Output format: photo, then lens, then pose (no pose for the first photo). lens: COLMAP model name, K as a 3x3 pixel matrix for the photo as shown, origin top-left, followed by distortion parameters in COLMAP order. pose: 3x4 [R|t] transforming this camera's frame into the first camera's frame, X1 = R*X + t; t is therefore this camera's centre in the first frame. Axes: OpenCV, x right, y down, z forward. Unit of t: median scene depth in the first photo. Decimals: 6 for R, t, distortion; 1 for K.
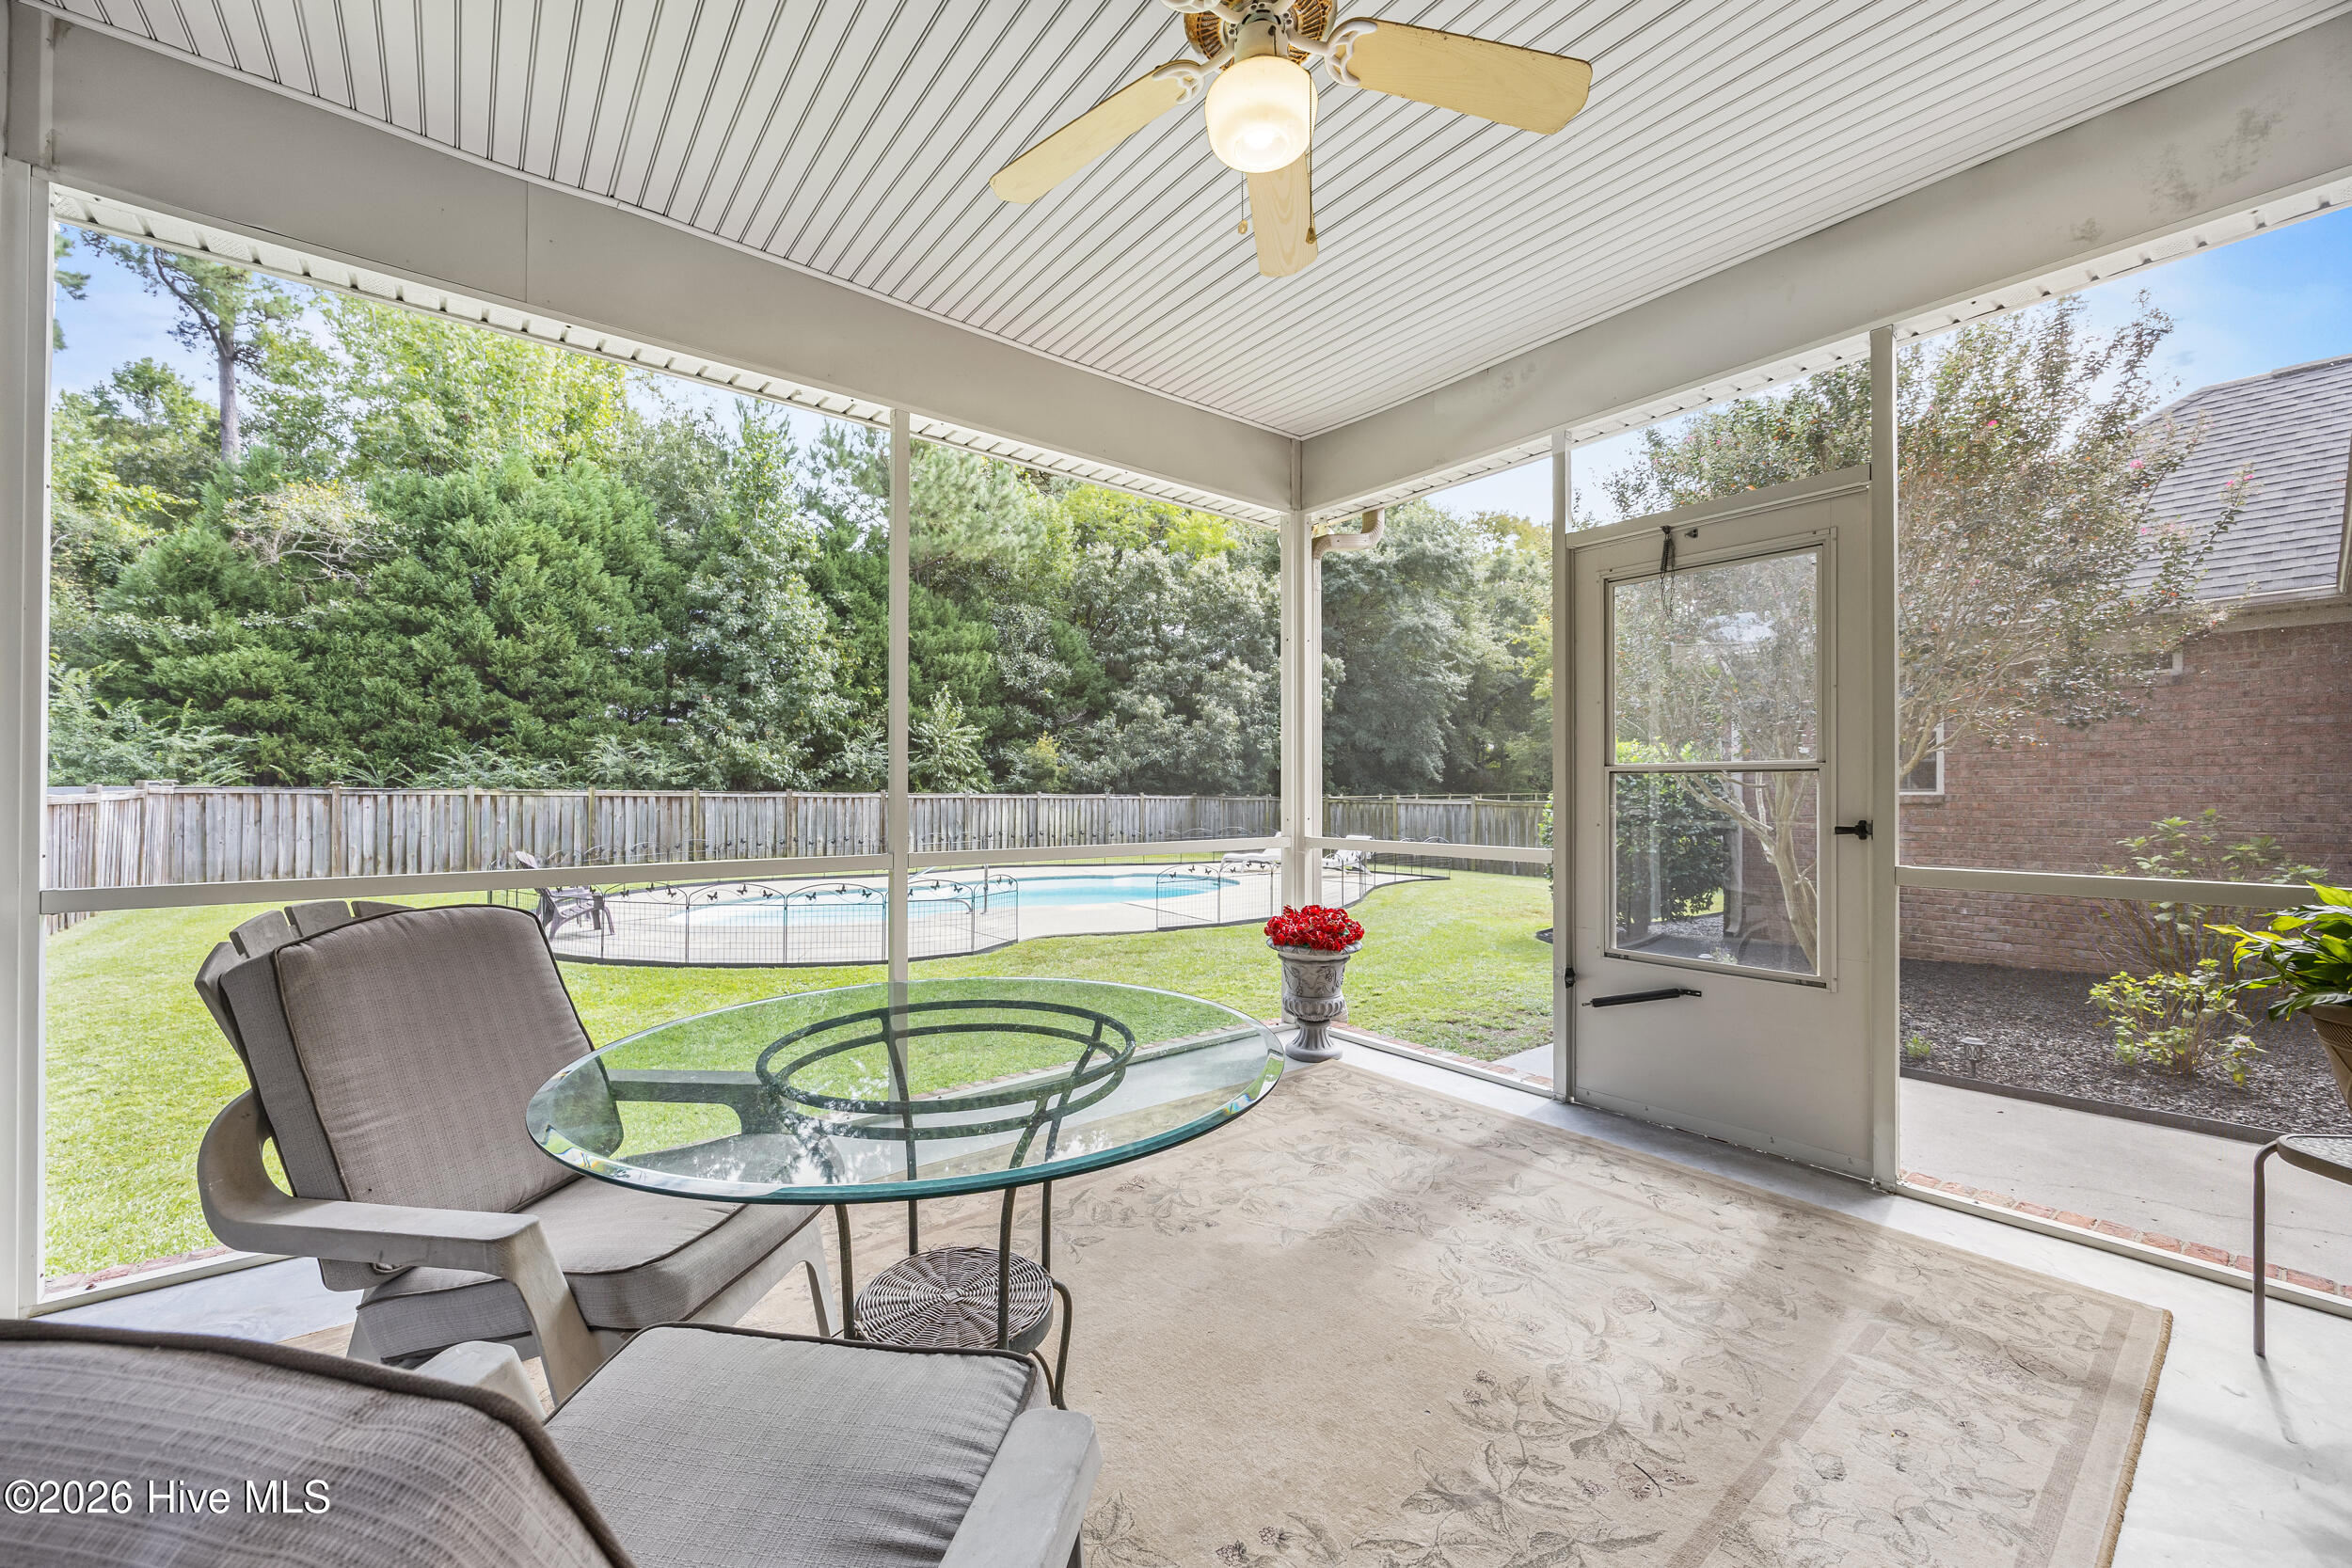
lens RADIAL K [[907.7, 0, 1174.8], [0, 907.7, 793.1], [0, 0, 1]] dist [-0.000955, -0.000365]
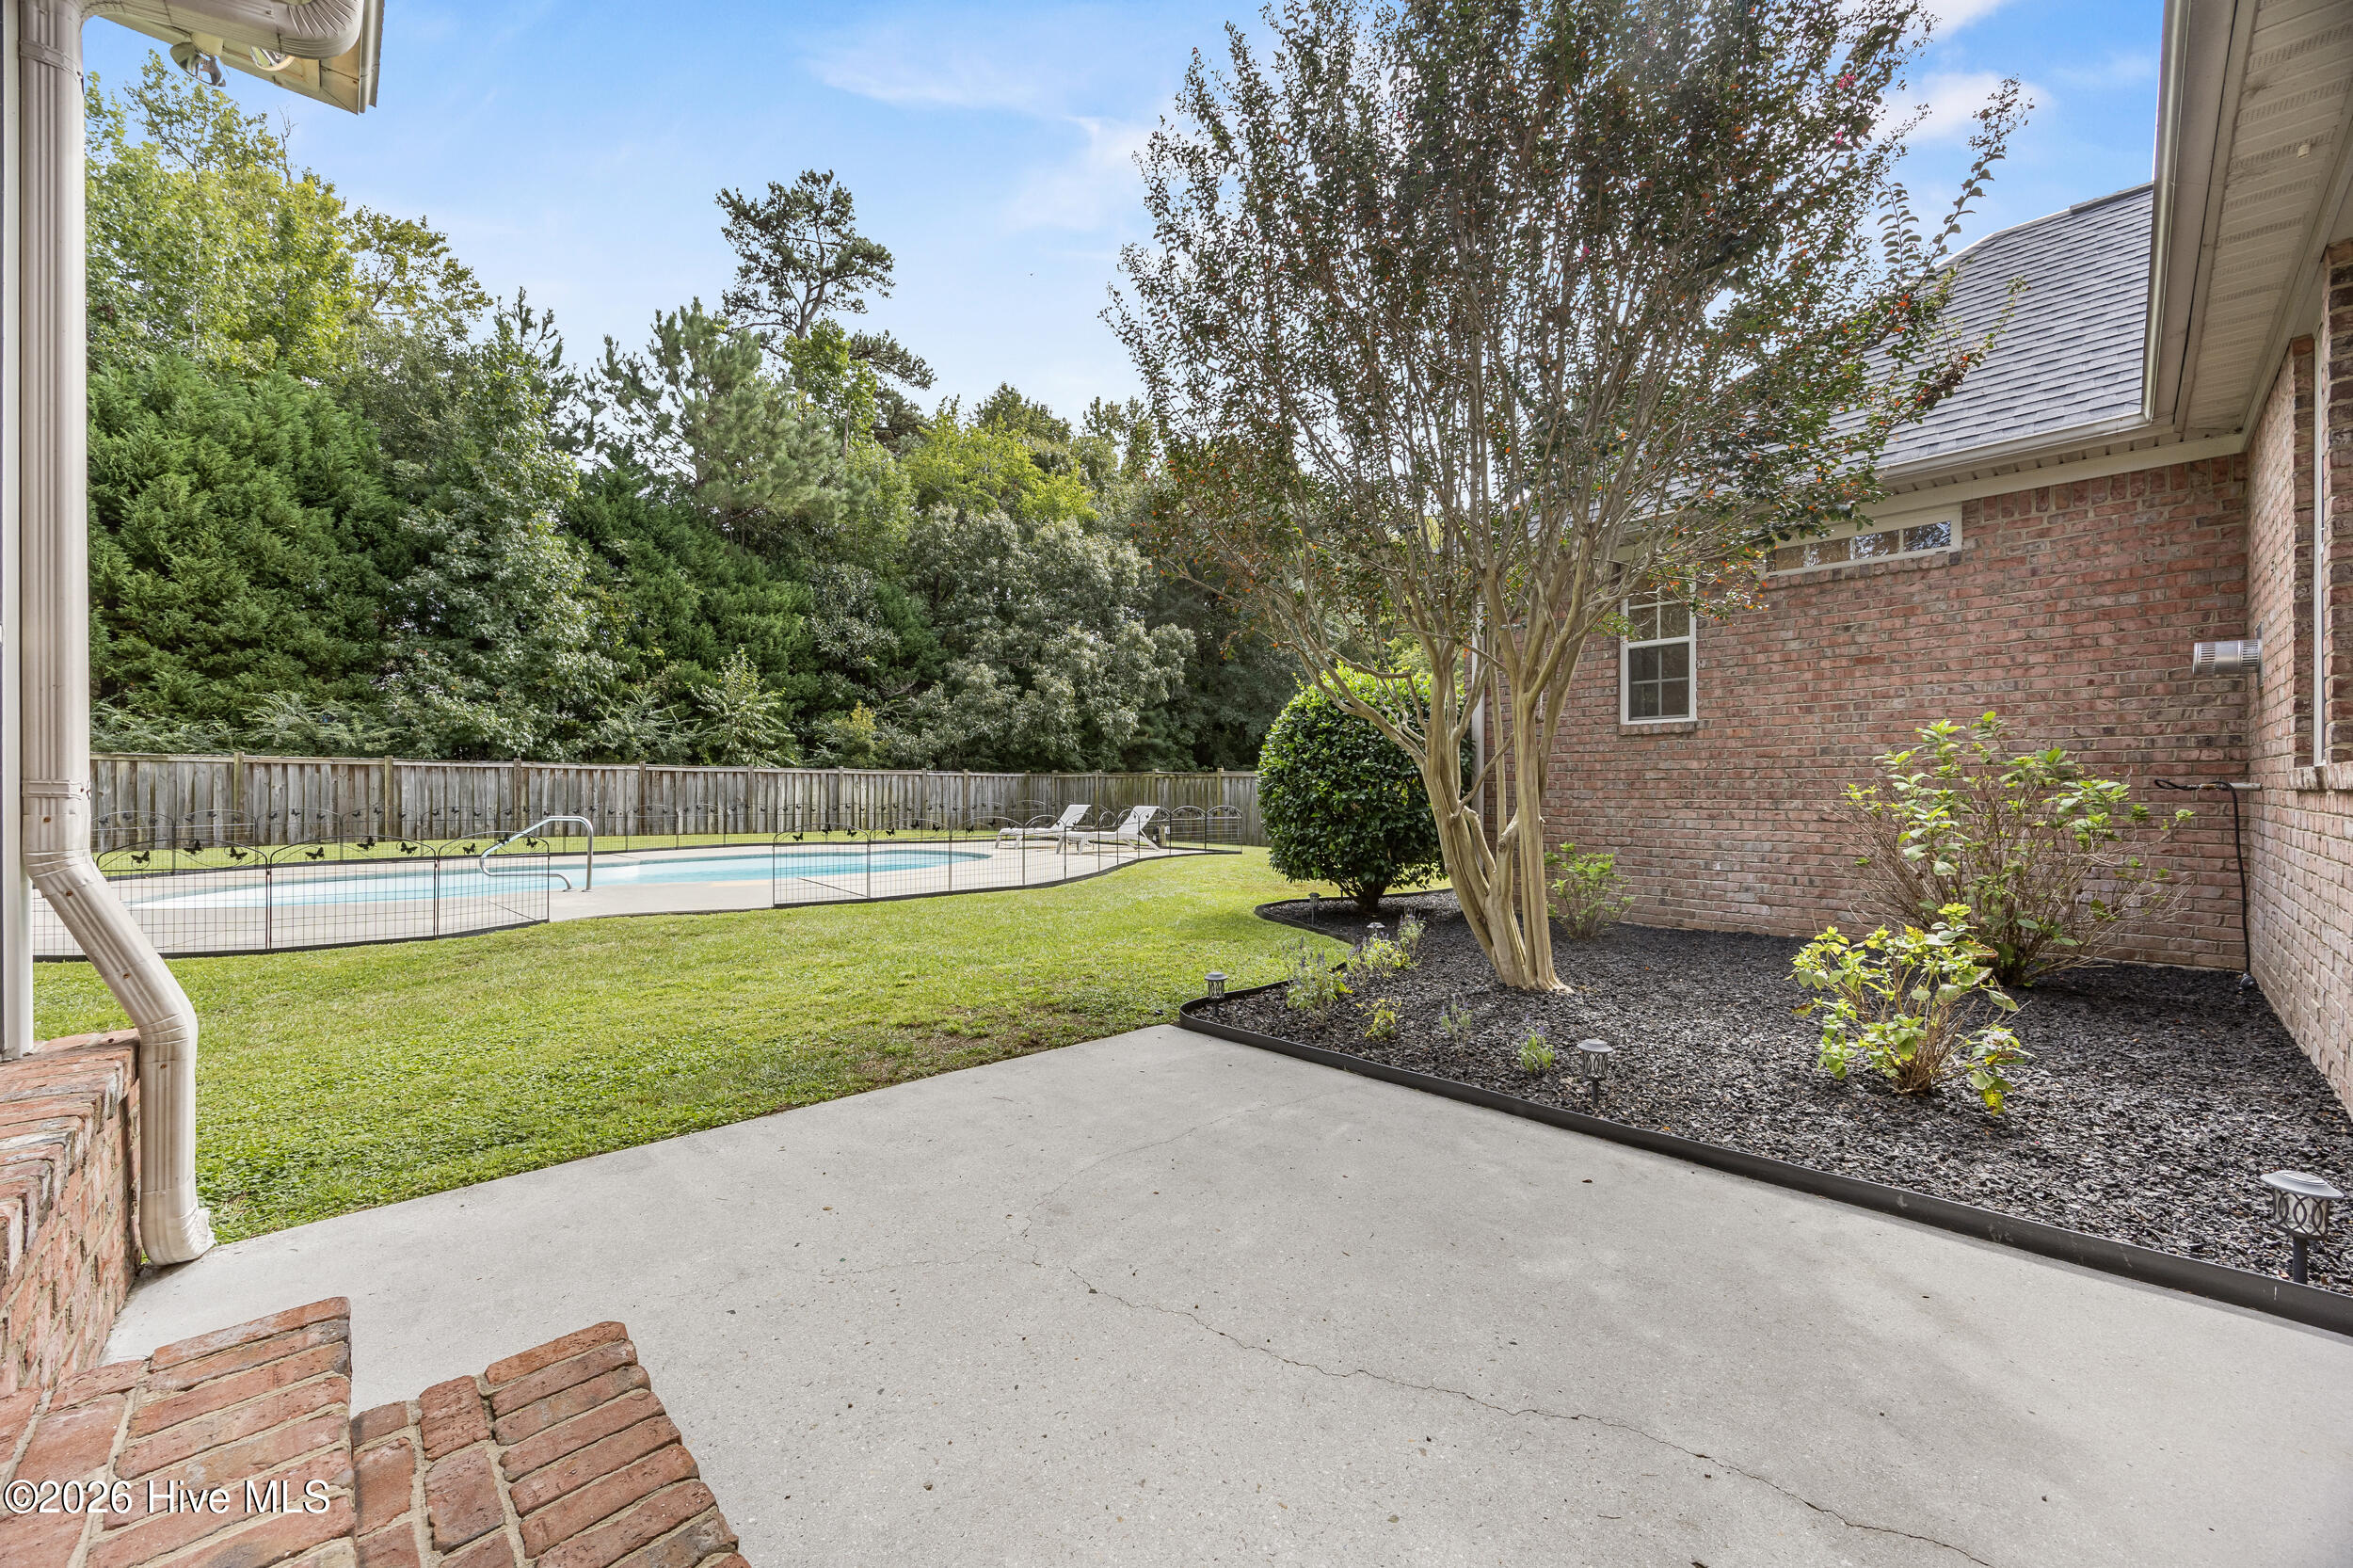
lens RADIAL K [[908.2, 0, 1173.3], [0, 908.2, 789.4], [0, 0, 1]] dist [-0.000955, -0.000365]
pose [[0.995648, -0.000103, 0.093189, 0.108265], [-0.000336, 0.999989, 0.004690, 0.020080], [-0.093188, -0.004700, 0.995637, 0.085050]]
